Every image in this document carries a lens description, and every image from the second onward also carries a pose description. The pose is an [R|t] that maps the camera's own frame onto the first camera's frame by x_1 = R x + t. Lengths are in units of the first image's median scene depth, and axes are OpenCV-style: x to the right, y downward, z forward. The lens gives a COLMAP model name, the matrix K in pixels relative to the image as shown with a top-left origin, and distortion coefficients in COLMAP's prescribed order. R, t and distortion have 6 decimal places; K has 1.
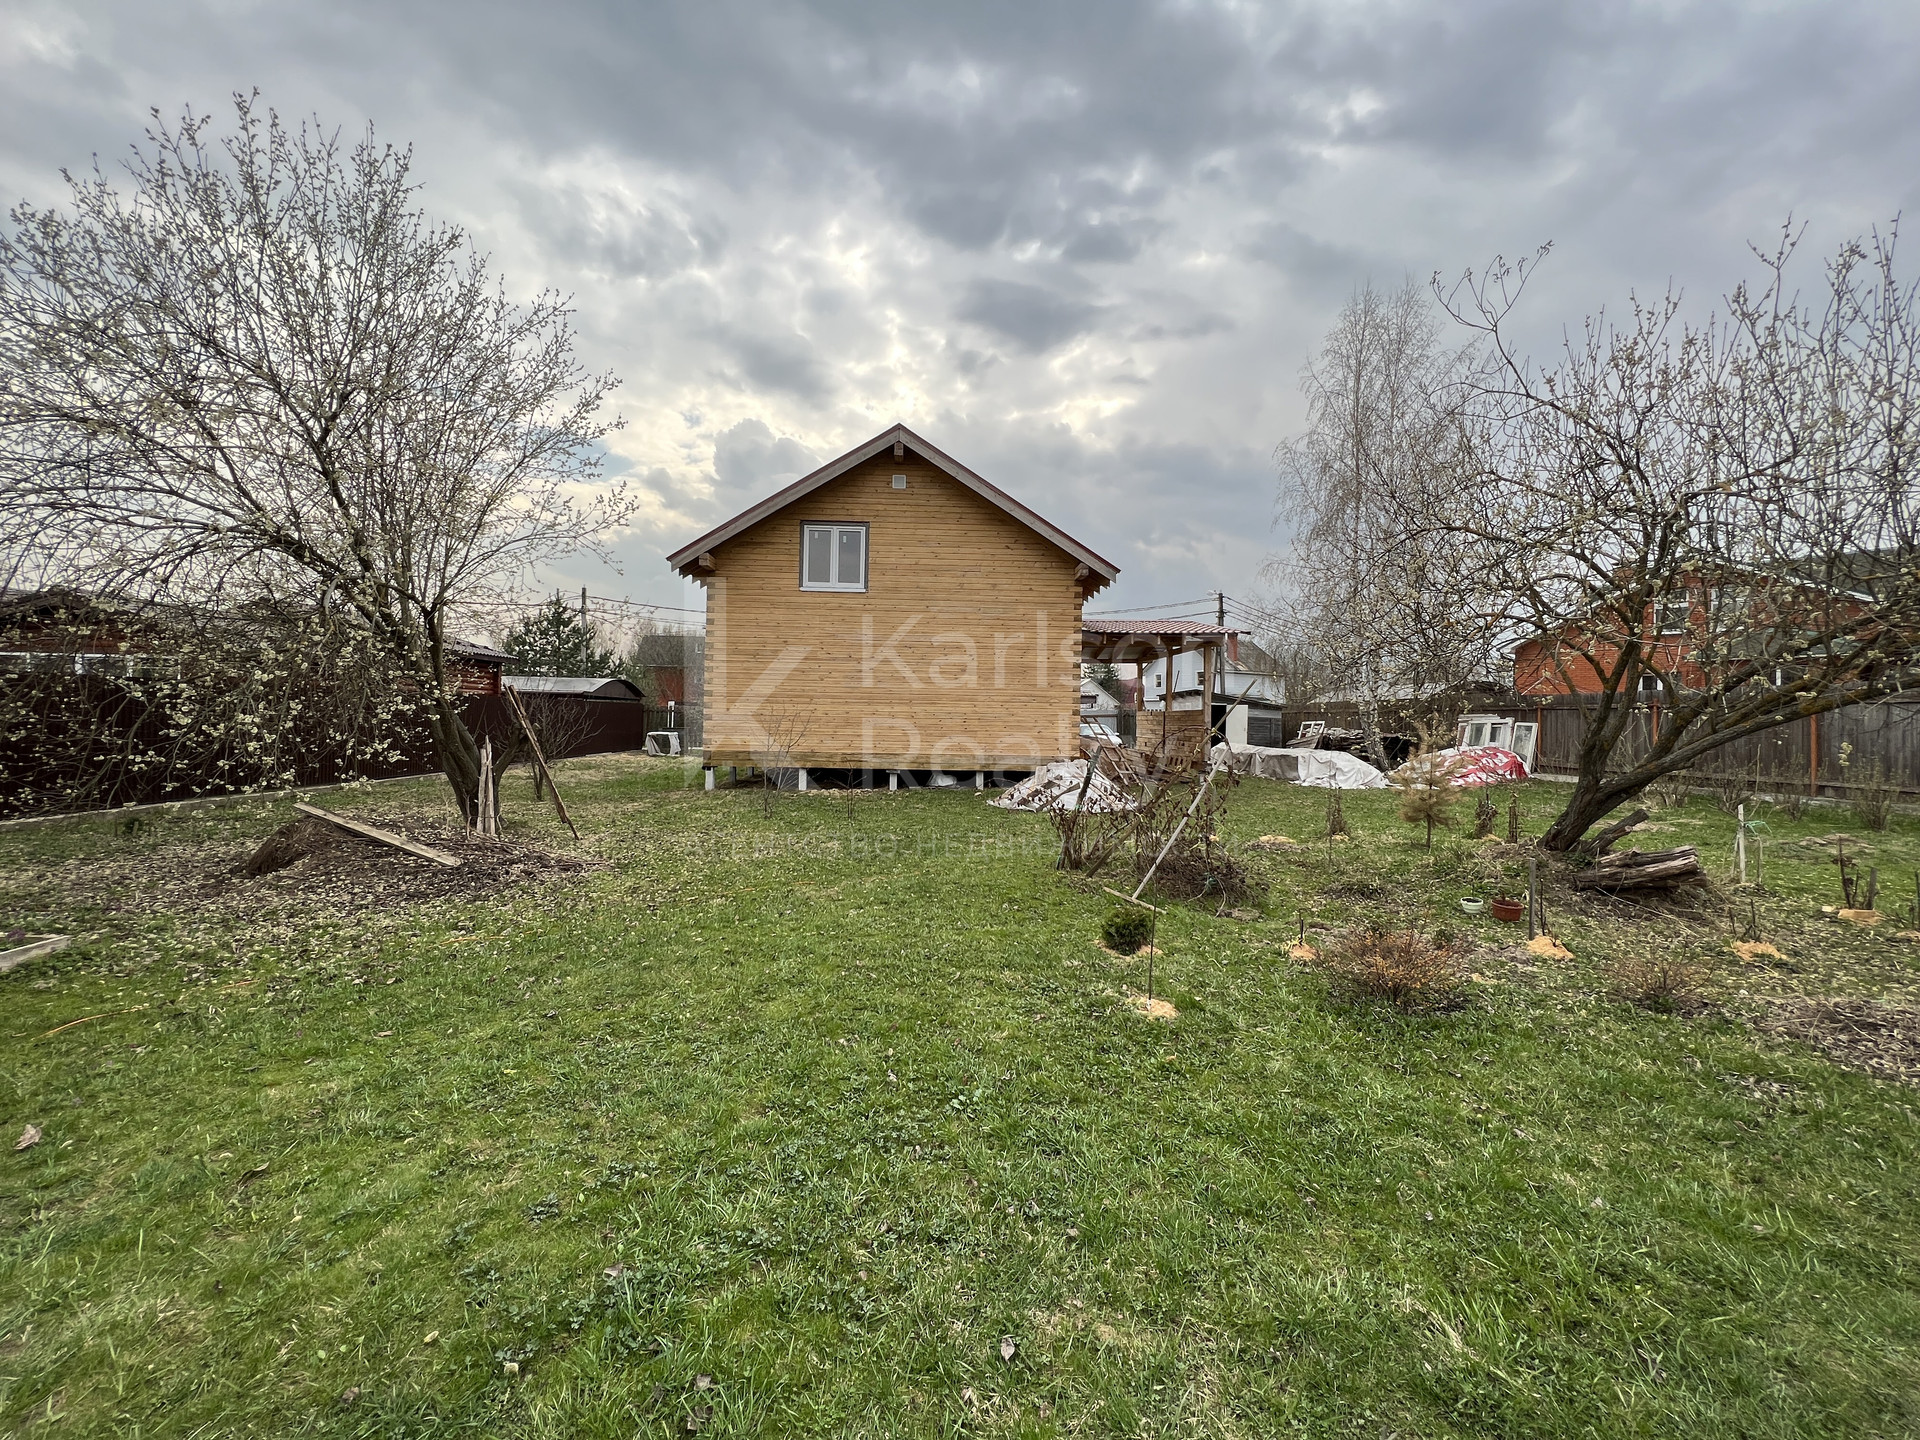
lens RADIAL K [[764.5, 0, 949.9], [0, 764.5, 714.0], [0, 0, 1]] dist [-0.004122, 0.000377]
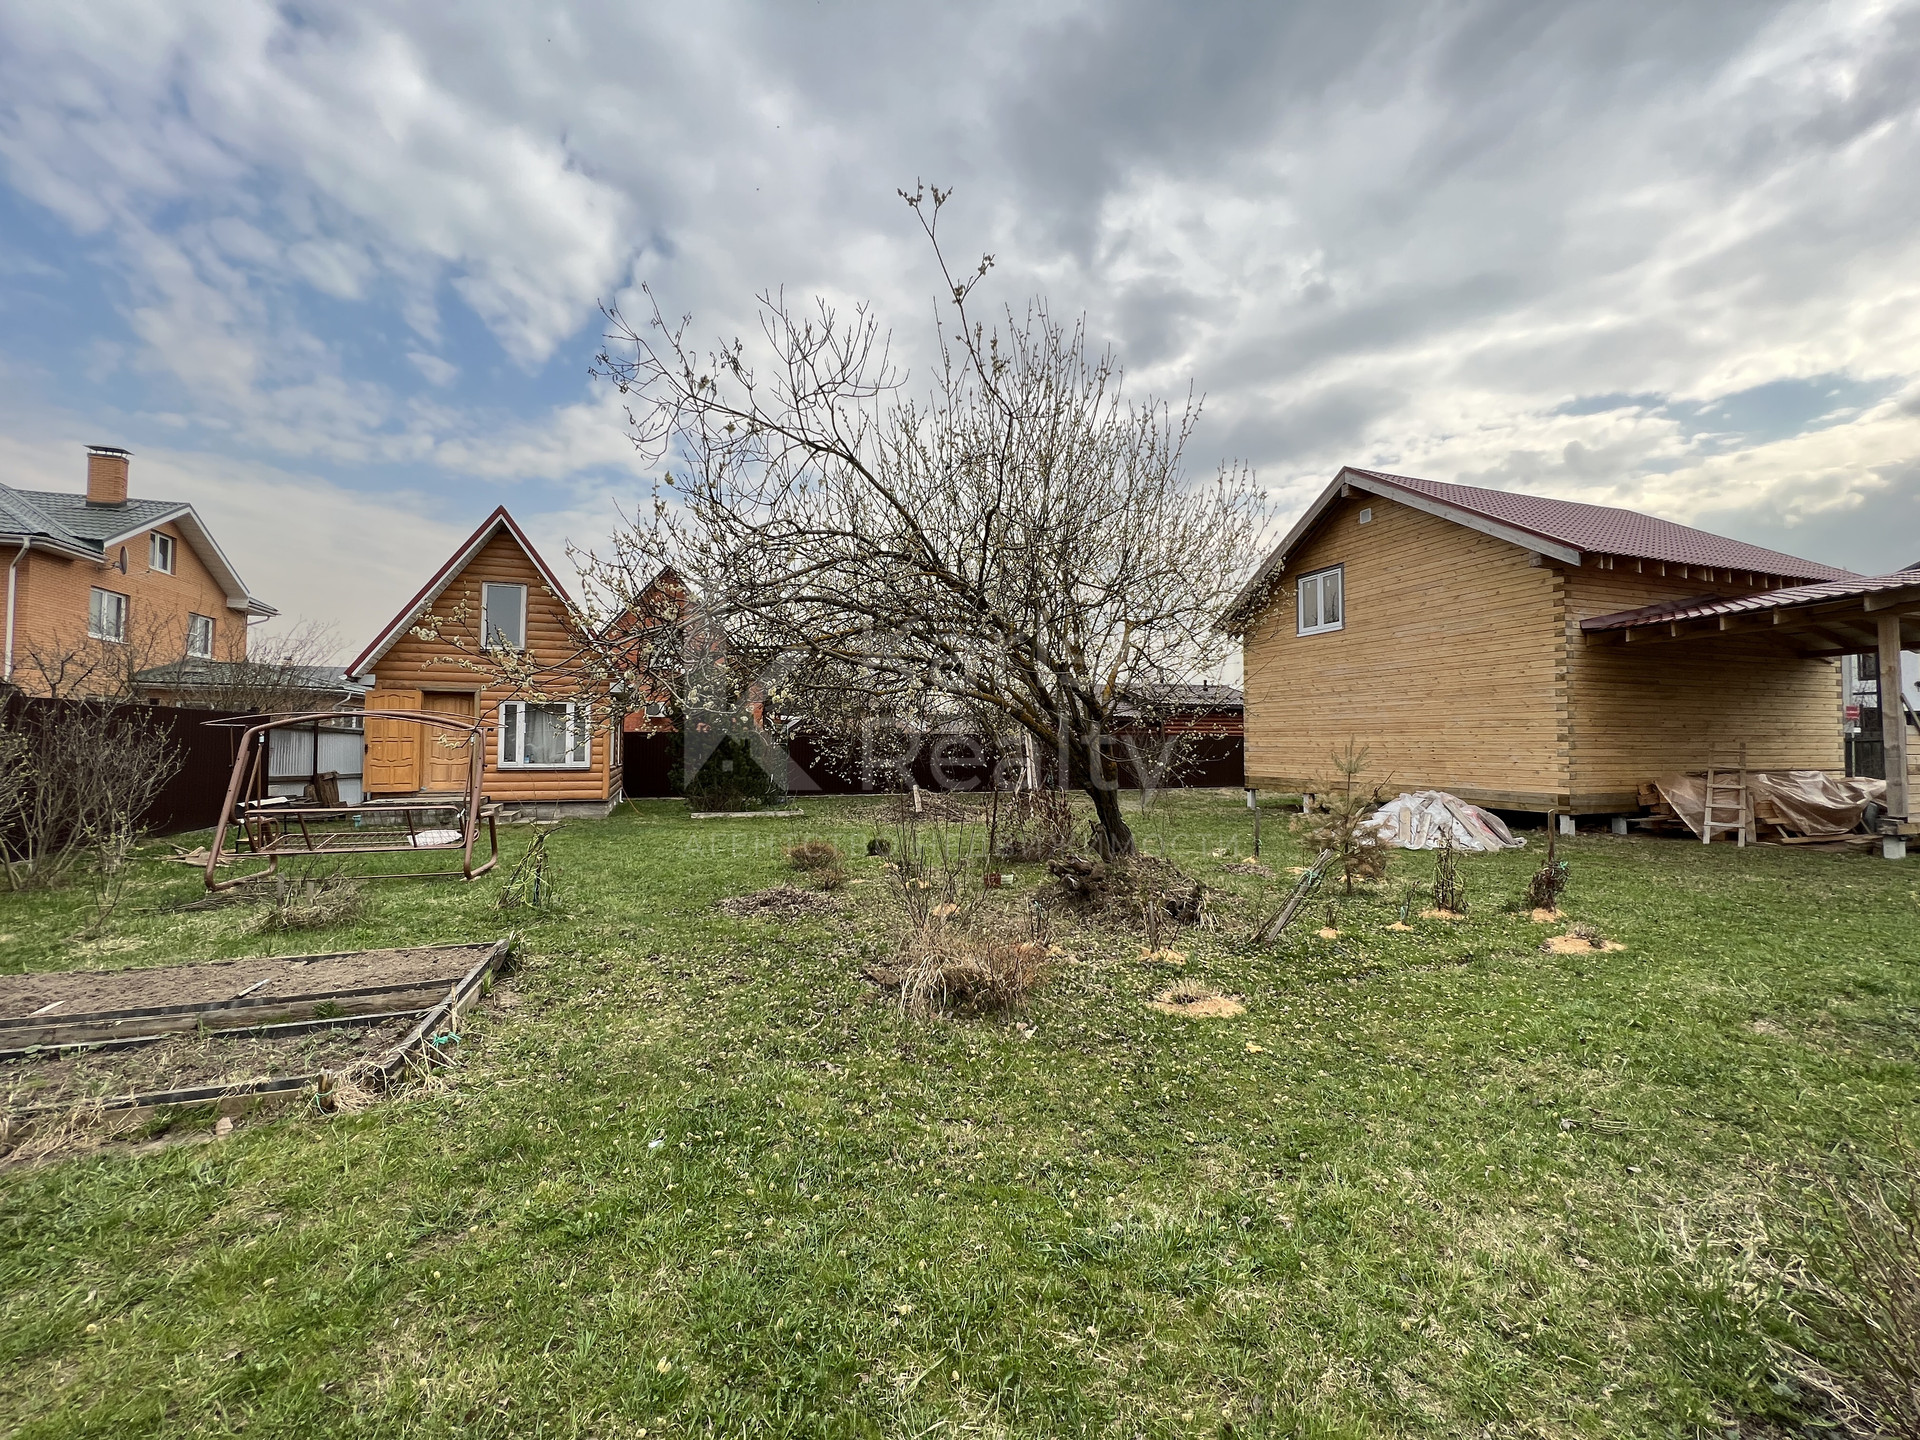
lens RADIAL K [[764.5, 0, 958.2], [0, 764.5, 715.8], [0, 0, 1]] dist [-0.004122, 0.000377]
pose [[0.292323, -0.054498, -0.954766, 0.929961], [0.013799, 0.998511, -0.052771, 0.011019], [0.956220, 0.002251, 0.292640, 0.231358]]
